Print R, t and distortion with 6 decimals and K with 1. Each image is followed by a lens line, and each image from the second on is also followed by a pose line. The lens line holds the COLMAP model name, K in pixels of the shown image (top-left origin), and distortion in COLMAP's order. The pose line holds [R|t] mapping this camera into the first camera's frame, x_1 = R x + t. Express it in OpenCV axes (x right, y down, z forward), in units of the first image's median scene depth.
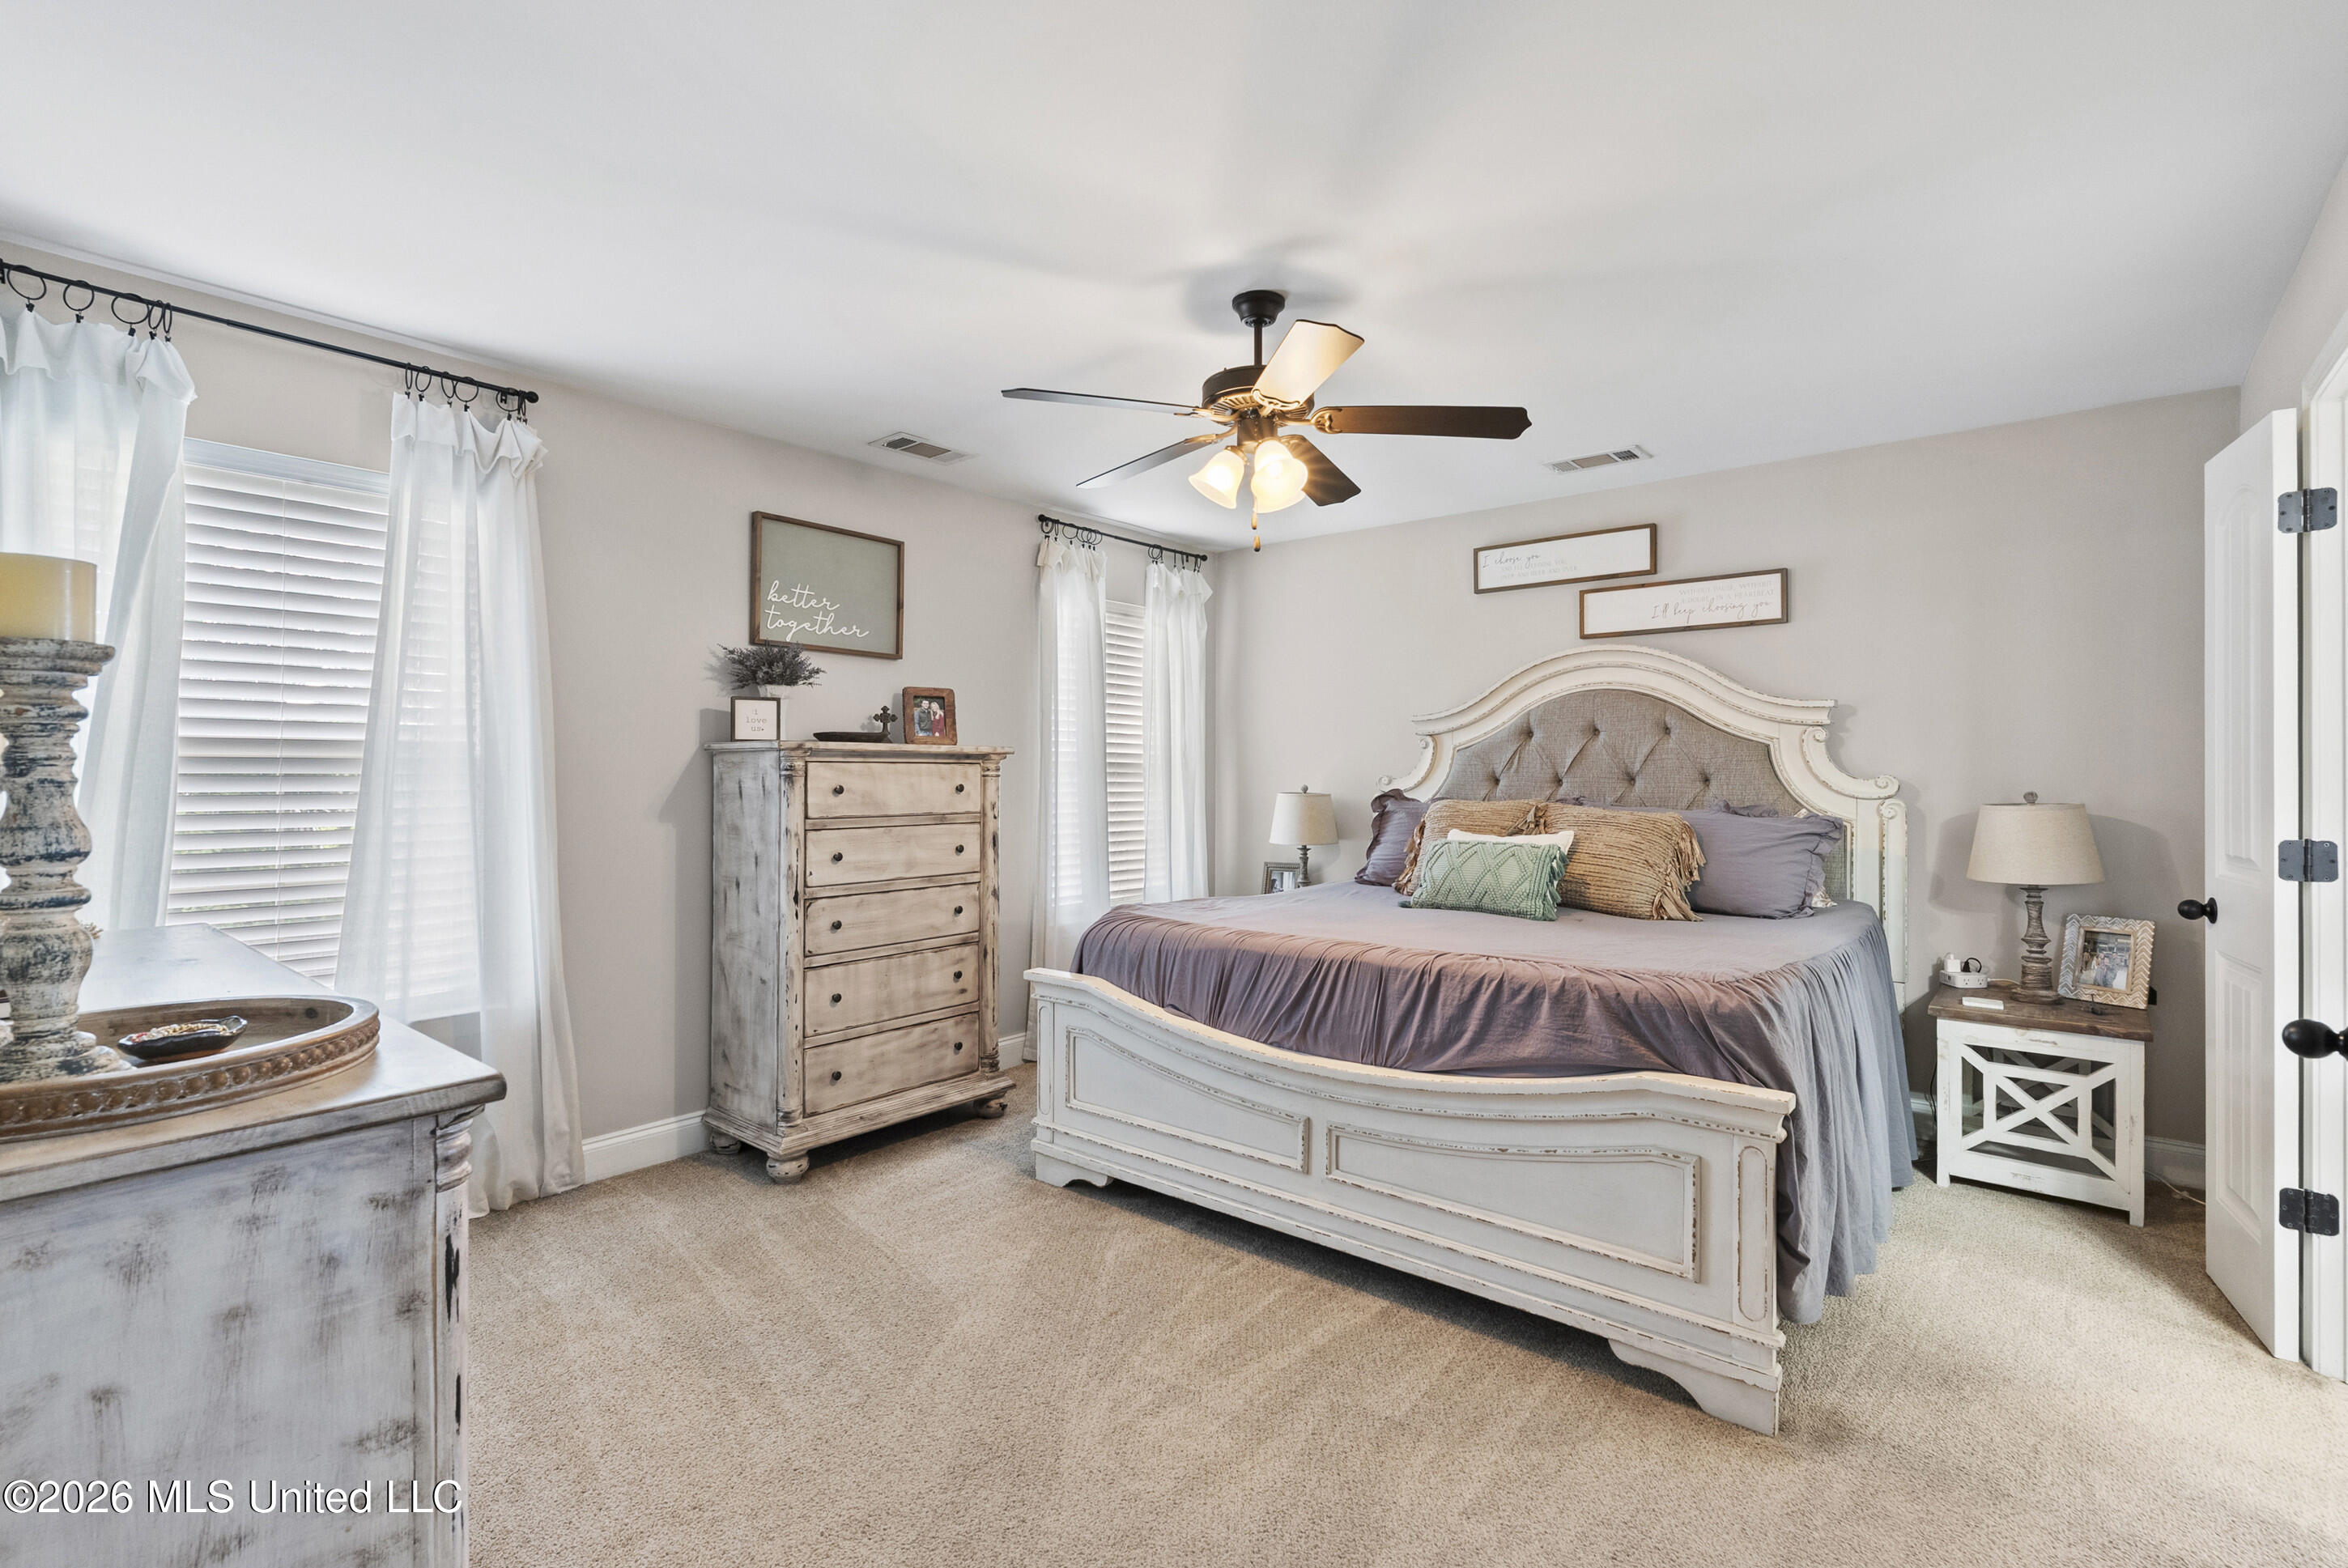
lens RADIAL K [[1070.3, 0, 1160.4], [0, 1070.3, 762.1], [0, 0, 1]] dist [-0.011214, 0.001106]
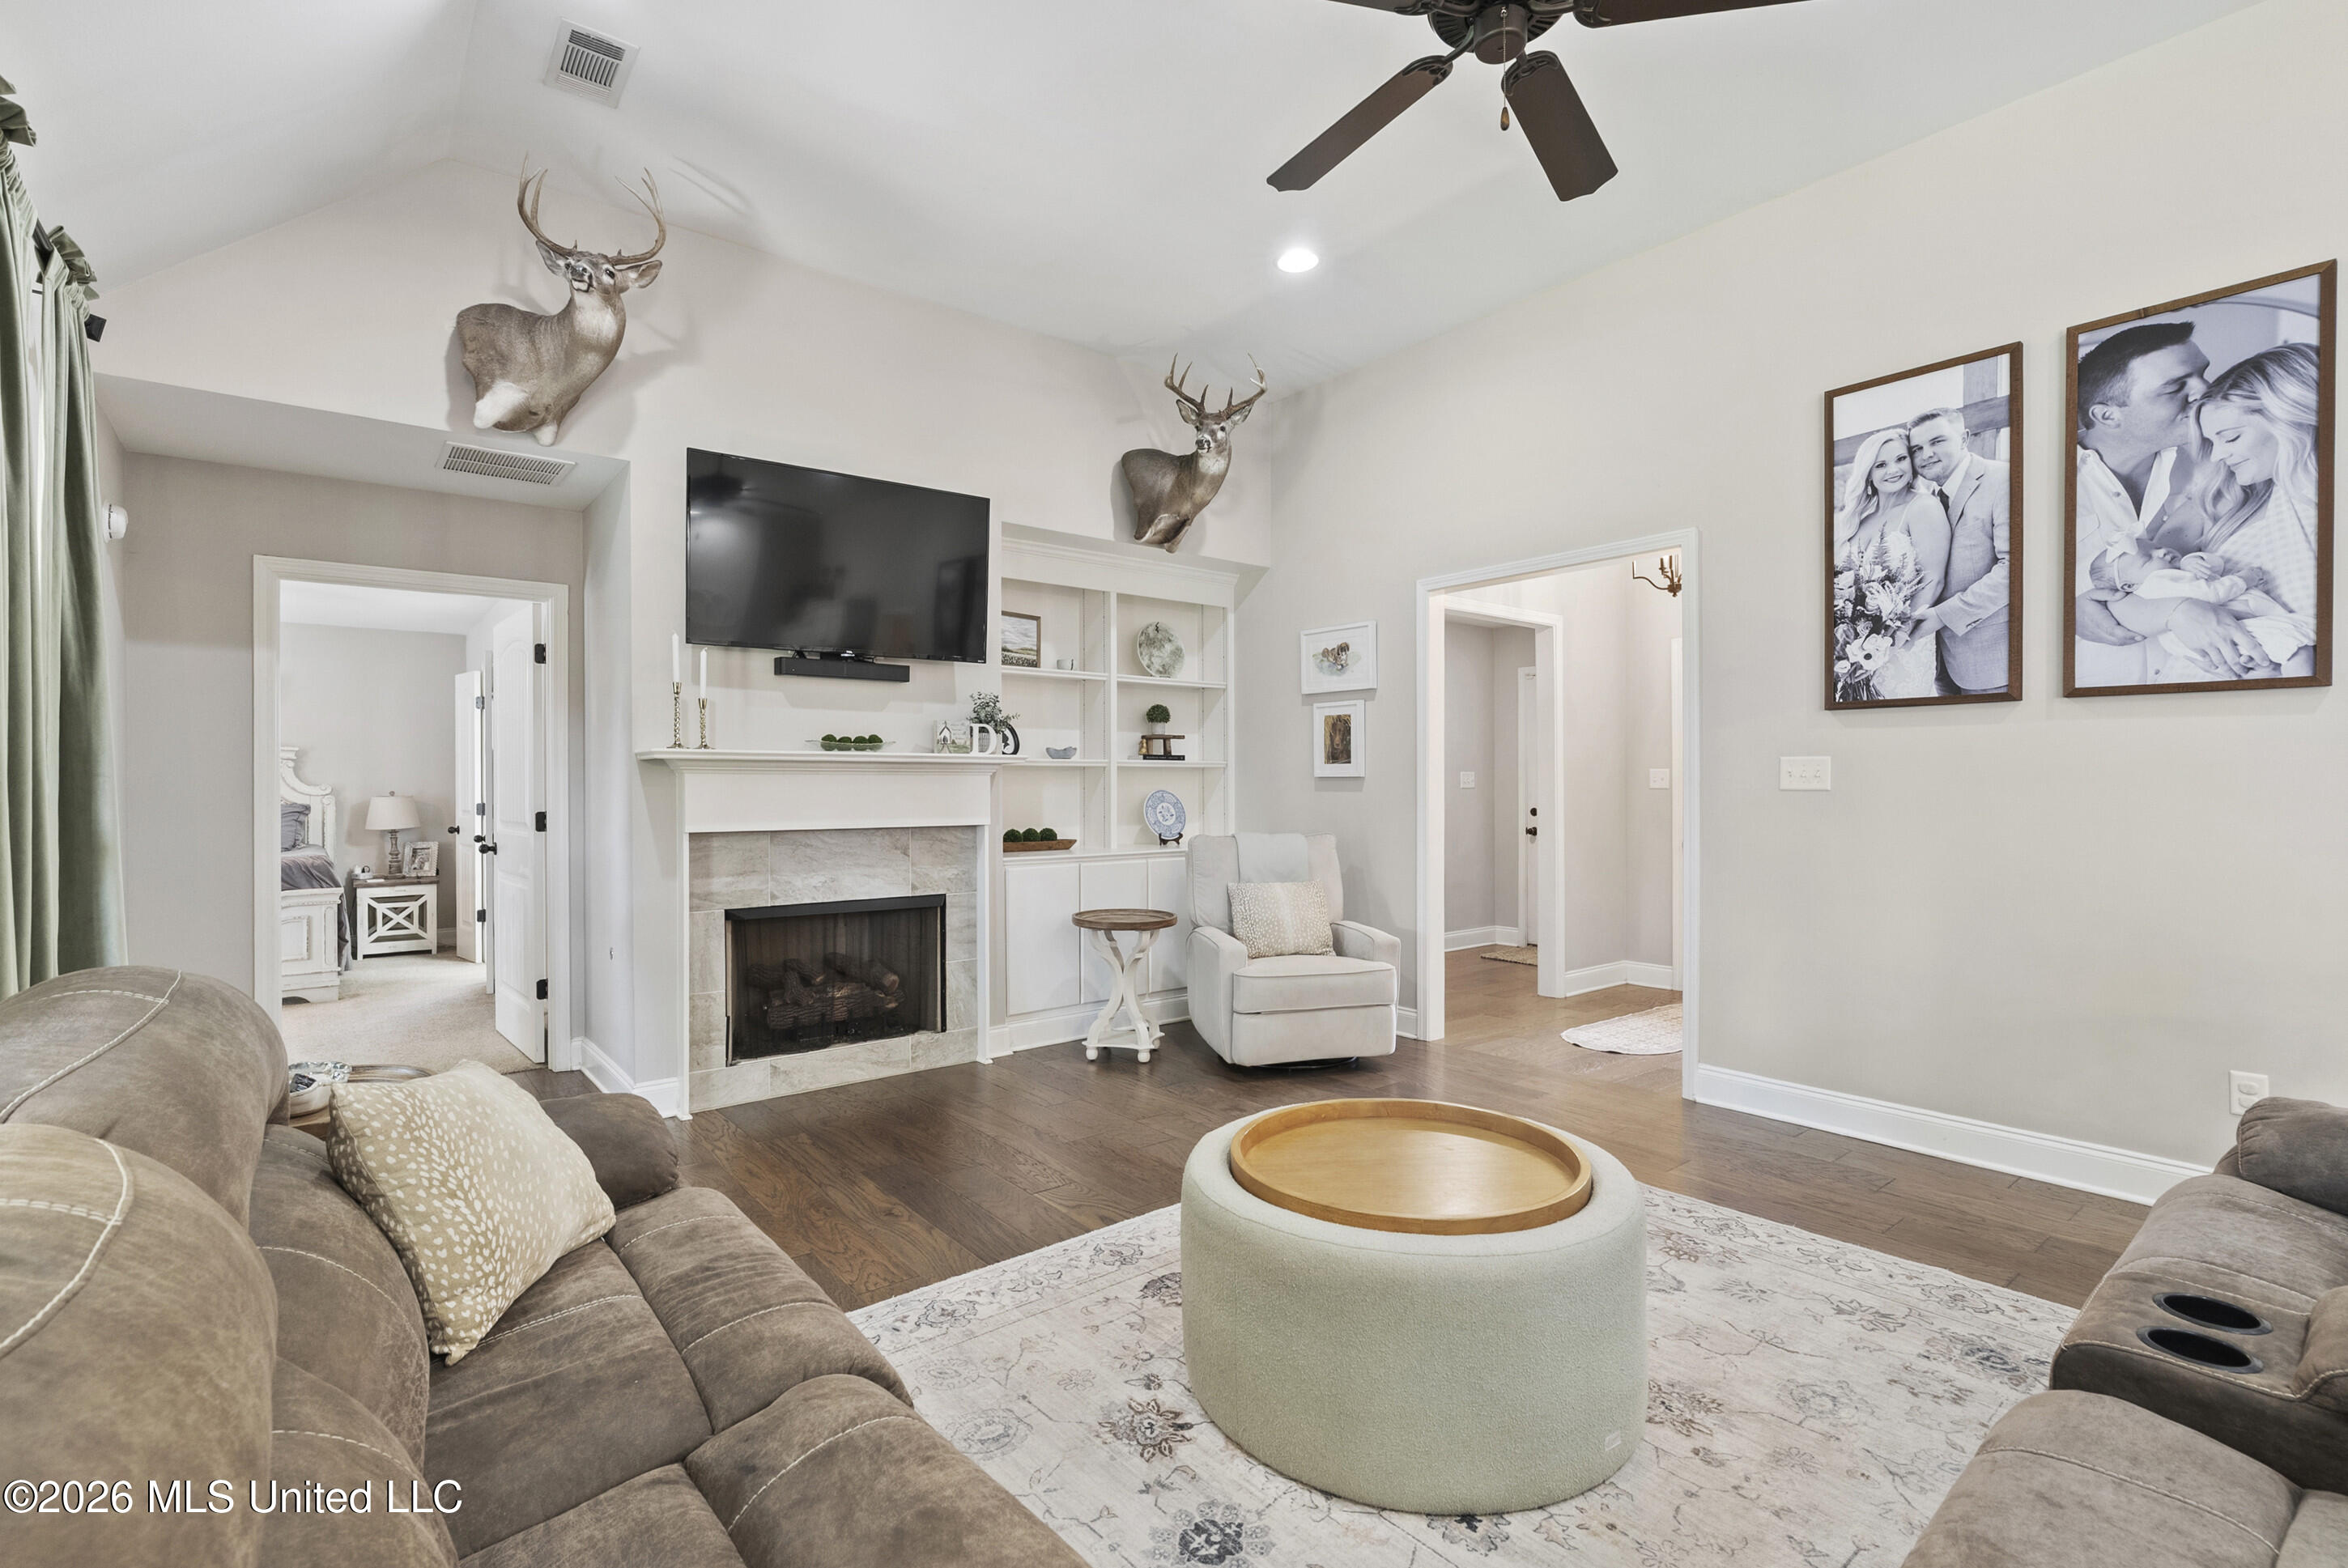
lens RADIAL K [[1070.3, 0, 1169.8], [0, 1070.3, 791.7], [0, 0, 1]] dist [-0.011214, 0.001106]
pose [[0.195457, -0.014266, 0.980609, -1.223665], [-0.003109, 0.999880, 0.015166, -0.011669], [-0.980707, -0.006013, 0.195389, -1.219802]]
